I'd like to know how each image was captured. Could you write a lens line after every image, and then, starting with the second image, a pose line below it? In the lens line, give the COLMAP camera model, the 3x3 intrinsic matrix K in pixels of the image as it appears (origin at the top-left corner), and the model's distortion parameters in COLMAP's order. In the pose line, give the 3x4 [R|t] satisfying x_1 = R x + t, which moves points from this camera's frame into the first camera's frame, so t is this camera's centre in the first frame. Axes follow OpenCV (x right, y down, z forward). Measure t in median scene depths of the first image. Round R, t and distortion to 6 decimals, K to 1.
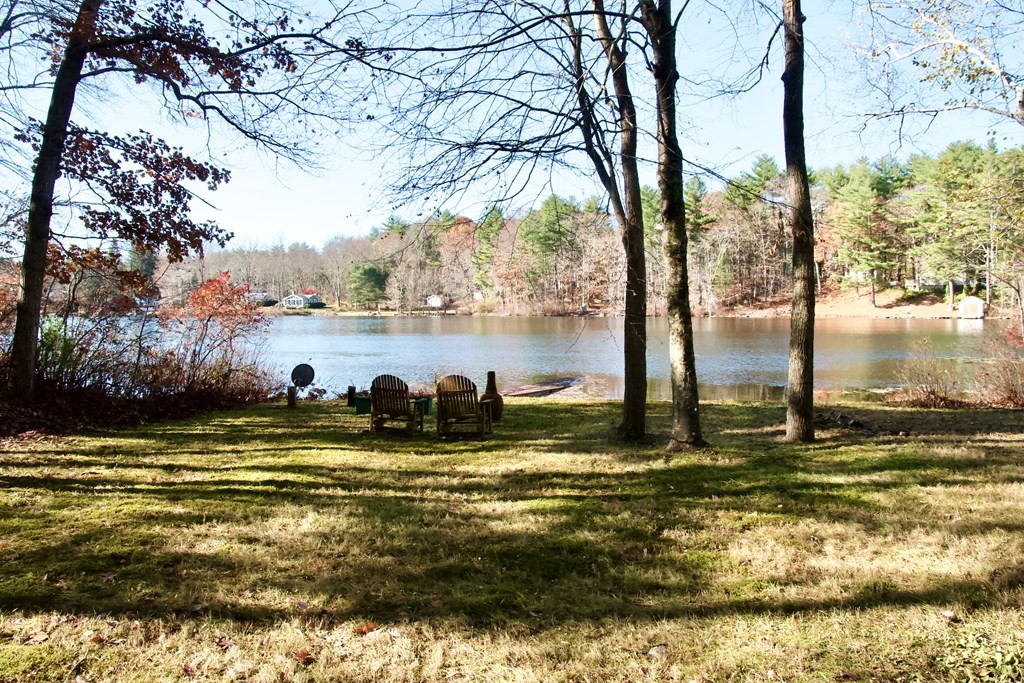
lens RADIAL K [[738.1, 0, 512.0], [0, 738.1, 341.5], [0, 0, 1]] dist [-0.106062, 0.060865]
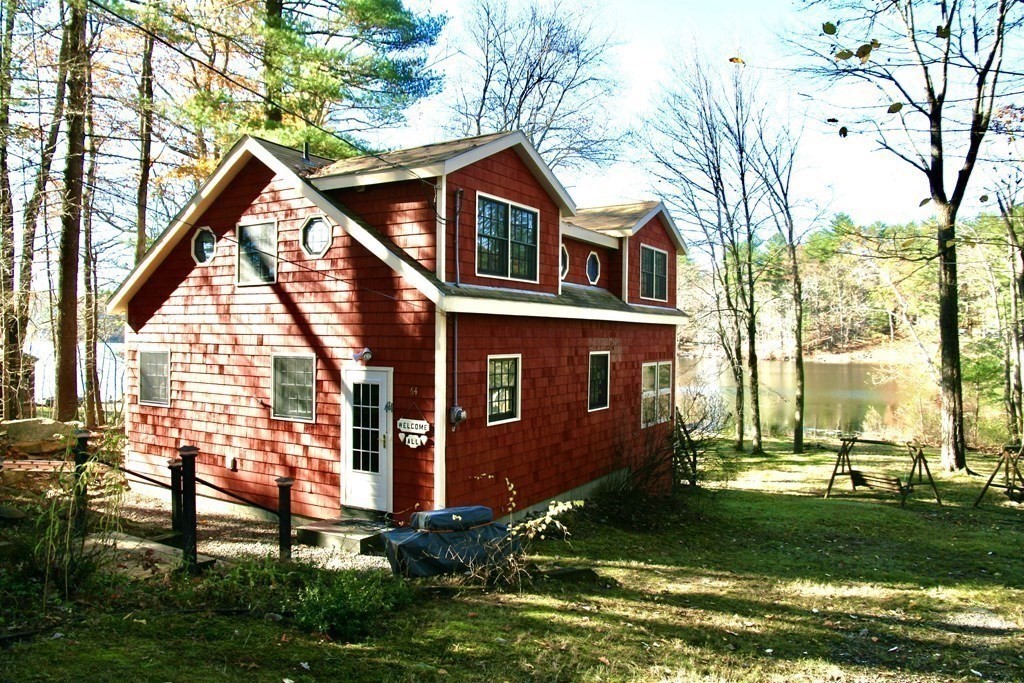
lens RADIAL K [[730.5, 0, 512.0], [0, 730.5, 341.5], [0, 0, 1]] dist [-0.112564, 0.055603]
pose [[0.993667, 0.011695, -0.111757, -0.029868], [-0.016179, 0.999096, -0.039302, -0.012344], [0.111197, 0.040861, 0.992958, -0.141031]]
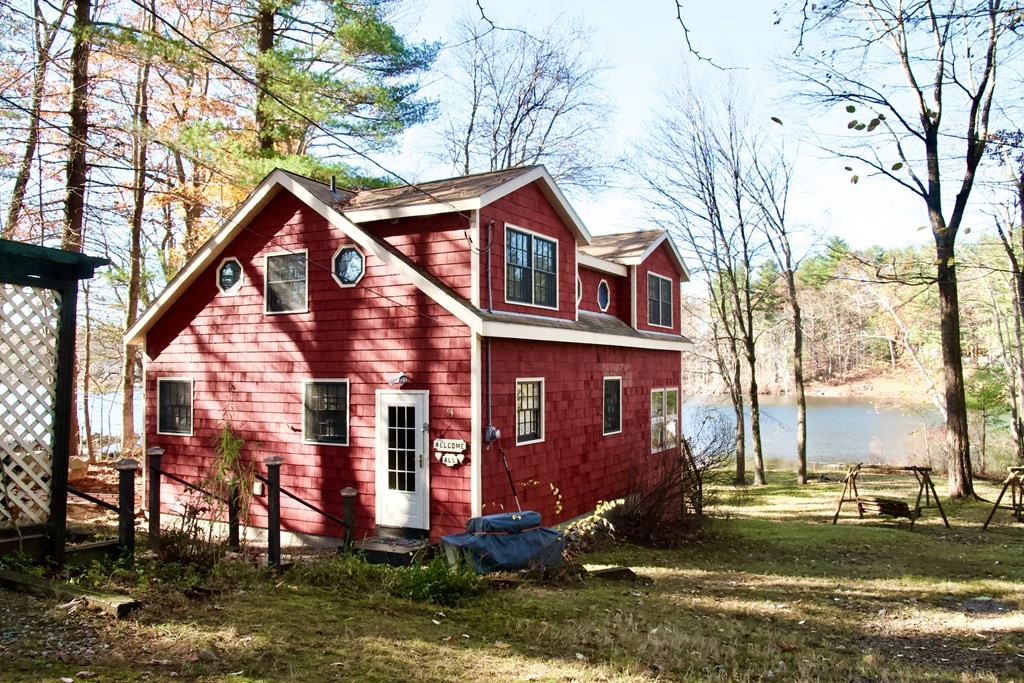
lens RADIAL K [[789.5, 0, 512.0], [0, 789.5, 341.5], [0, 0, 1]] dist [-0.099168, 0.058099]
pose [[0.996913, -0.004333, -0.078397, -0.034197], [-0.002458, 0.996264, -0.086325, -0.010535], [0.078479, 0.086251, 0.993178, -0.151108]]
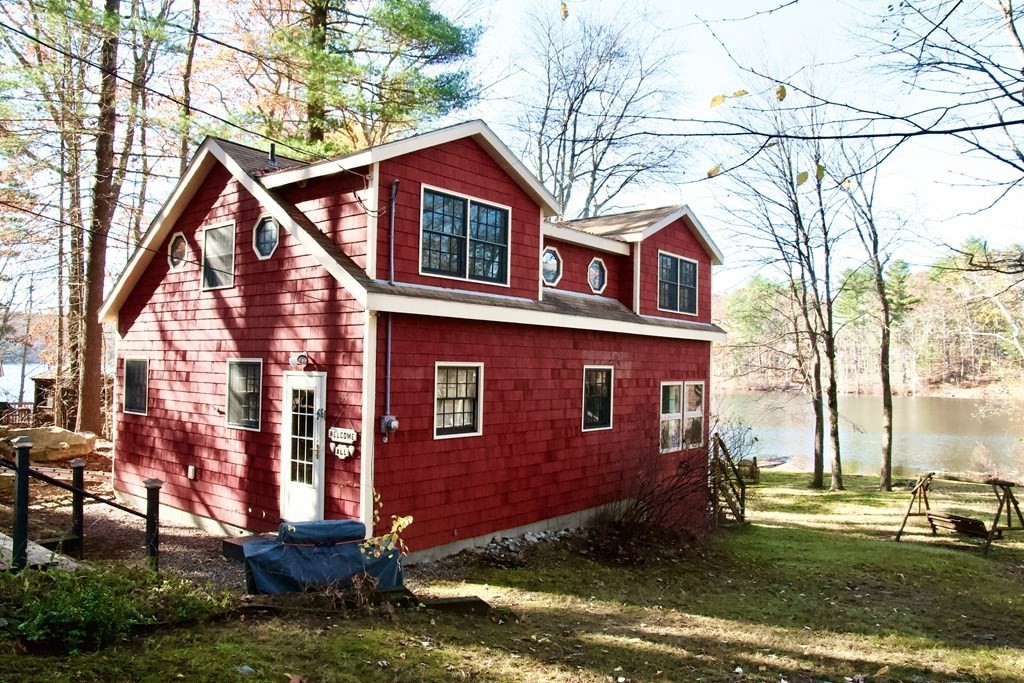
lens RADIAL K [[738.1, 0, 512.0], [0, 738.1, 341.5], [0, 0, 1]] dist [-0.106062, 0.060865]
pose [[0.965821, 0.011106, -0.258973, -0.016538], [-0.032601, 0.996353, -0.078853, -0.010593], [0.257153, 0.084600, 0.962660, -0.132439]]
